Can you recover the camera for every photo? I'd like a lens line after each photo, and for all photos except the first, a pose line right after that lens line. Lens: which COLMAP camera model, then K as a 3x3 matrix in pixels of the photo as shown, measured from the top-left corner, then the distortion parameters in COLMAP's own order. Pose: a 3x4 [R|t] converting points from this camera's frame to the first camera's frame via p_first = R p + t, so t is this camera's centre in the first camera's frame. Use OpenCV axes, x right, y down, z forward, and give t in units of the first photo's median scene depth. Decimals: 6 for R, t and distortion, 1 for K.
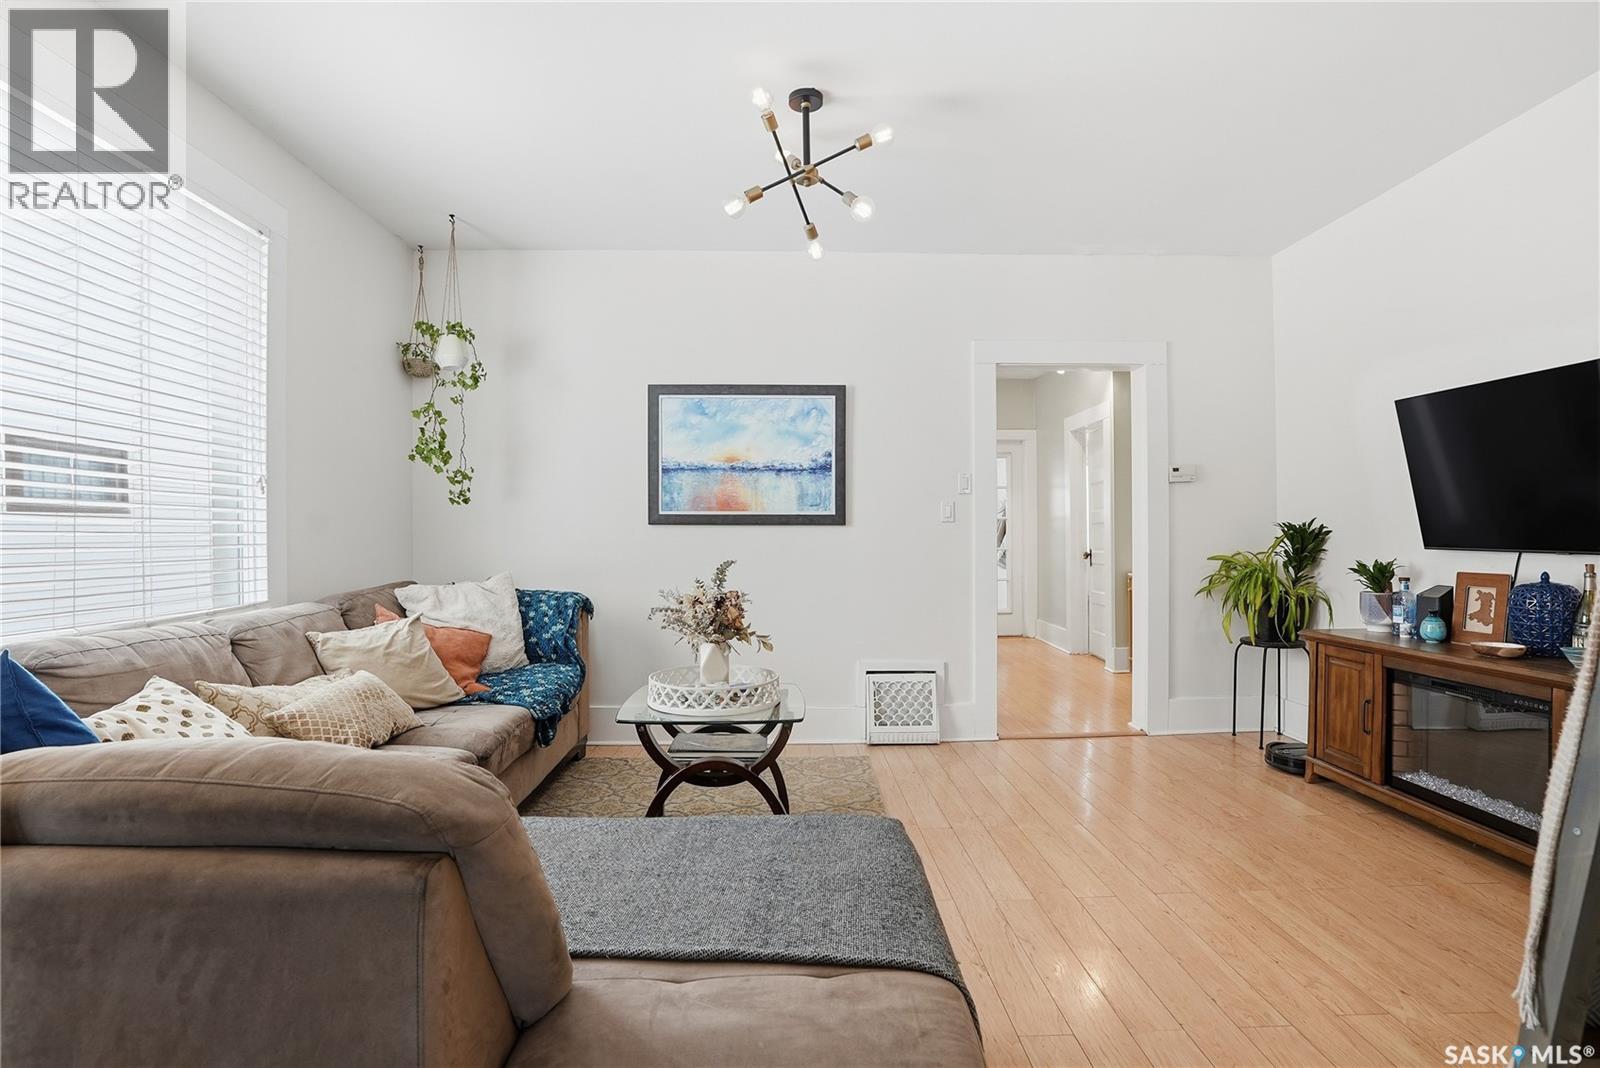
lens RADIAL K [[768.1, 0, 800.0], [0, 768.1, 534.0], [0, 0, 1]] dist [0.002855, 0.000464]
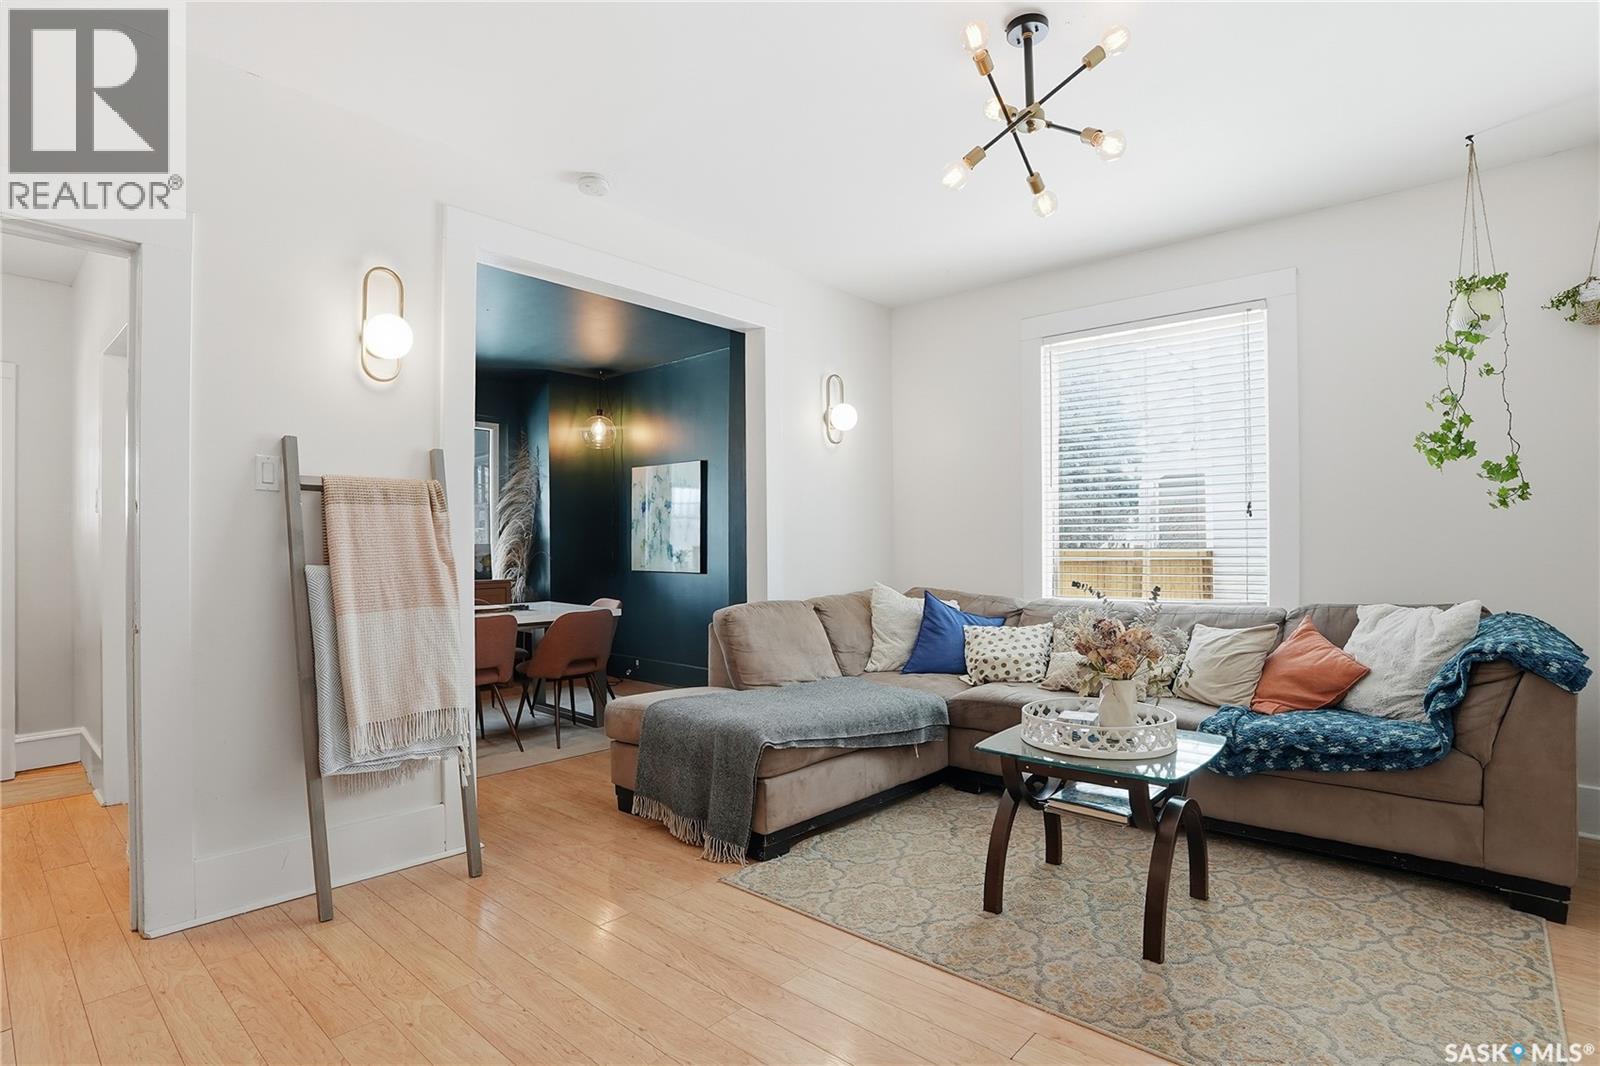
lens RADIAL K [[823.9, 0, 800.0], [0, 823.9, 533.0], [0, 0, 1]] dist [-0.003224, -0.000042]
pose [[-0.684961, -0.006222, -0.728554, 0.777394], [0.011920, 0.999734, -0.019746, -0.006117], [0.728483, -0.022210, -0.684704, 1.346162]]
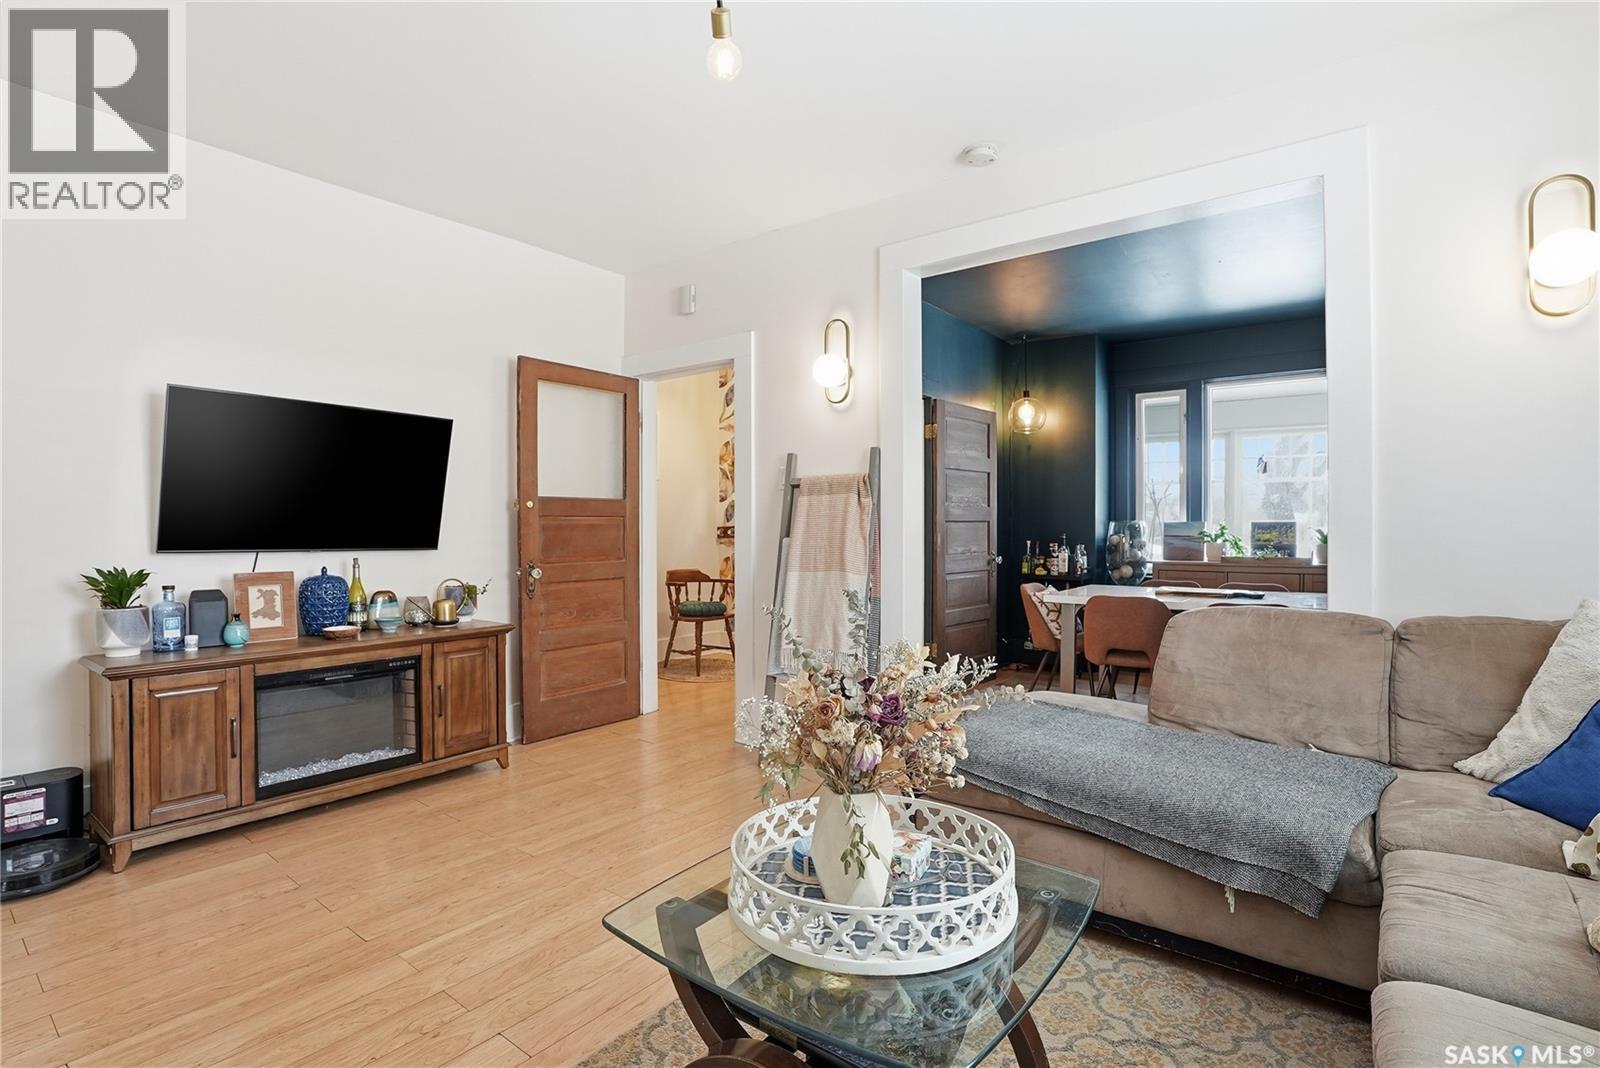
lens RADIAL K [[777.7, 0, 806.5], [0, 777.7, 530.2], [0, 0, 1]] dist [-0.015515, 0.000775]
pose [[-0.779366, 0.004169, 0.626556, -0.364341], [0.002444, 0.999990, -0.003614, -0.001988], [-0.626565, -0.001285, -0.779368, 1.328200]]
